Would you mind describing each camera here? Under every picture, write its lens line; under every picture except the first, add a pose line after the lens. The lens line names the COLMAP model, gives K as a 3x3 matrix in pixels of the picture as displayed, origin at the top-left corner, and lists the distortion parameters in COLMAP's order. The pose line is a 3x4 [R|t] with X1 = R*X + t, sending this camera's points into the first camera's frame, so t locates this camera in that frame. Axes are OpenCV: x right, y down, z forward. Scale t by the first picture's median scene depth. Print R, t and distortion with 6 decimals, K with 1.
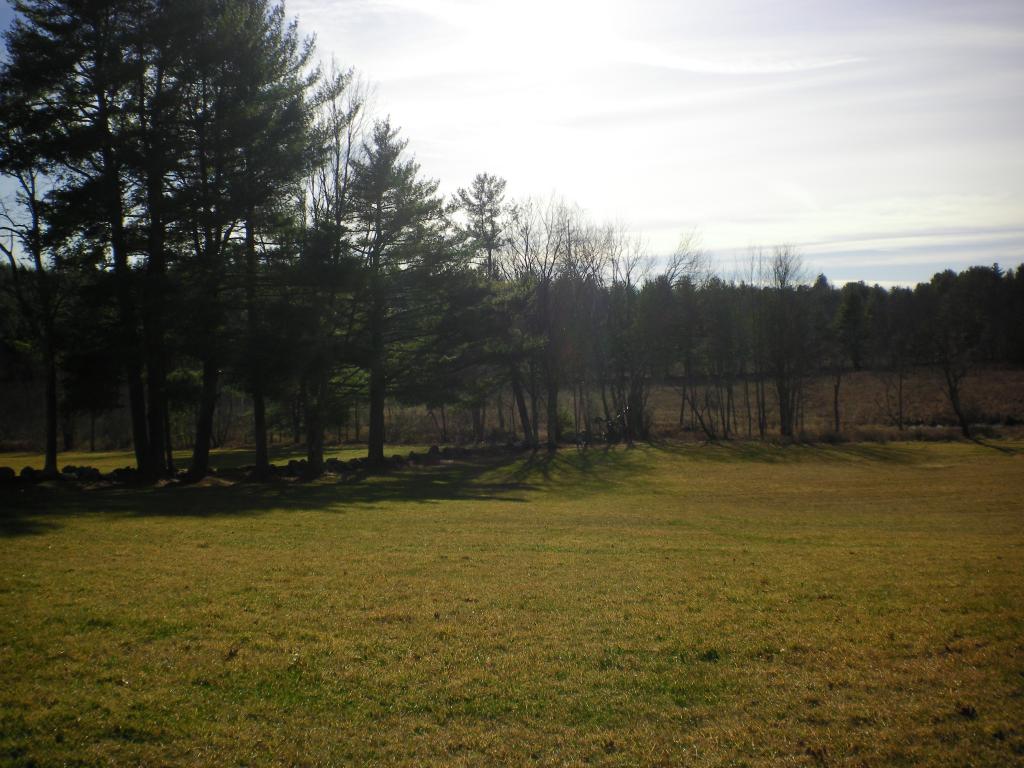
lens RADIAL K [[1075.3, 0, 504.2], [0, 1075.3, 376.7], [0, 0, 1]] dist [-0.069374, -0.187009]
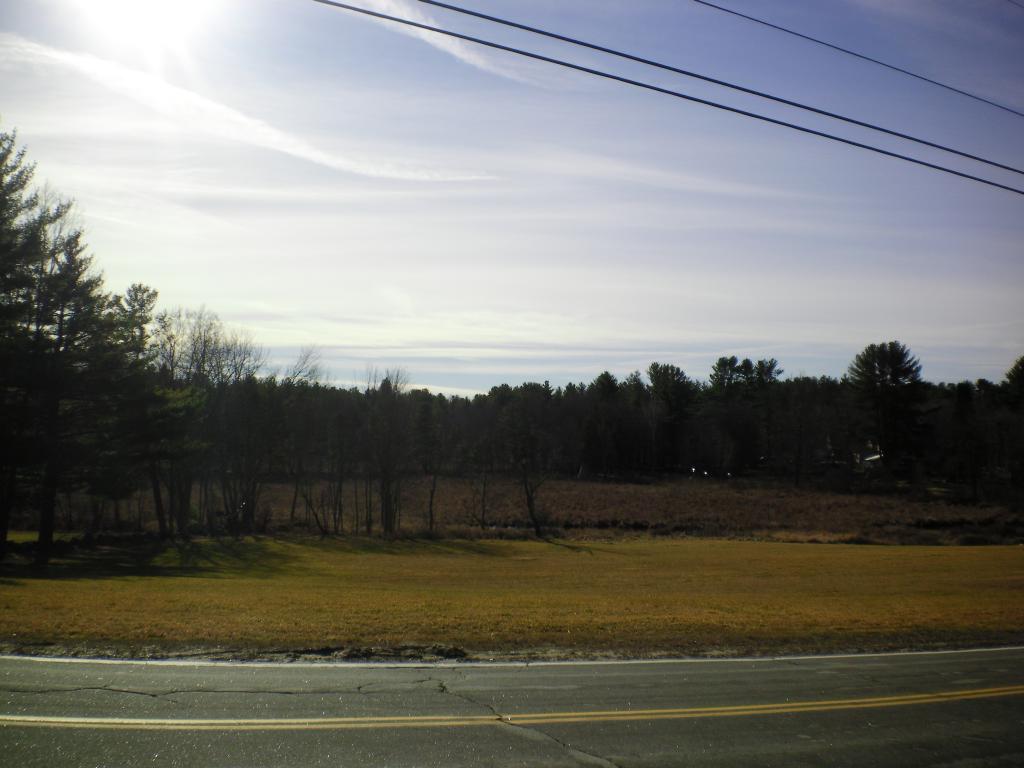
lens RADIAL K [[1075.3, 0, 504.2], [0, 1075.3, 376.7], [0, 0, 1]] dist [-0.069374, -0.187009]
pose [[0.917747, 0.075341, 0.389955, -0.104517], [-0.040309, 0.994442, -0.097265, -0.005561], [-0.395116, 0.073546, 0.915683, -0.151967]]
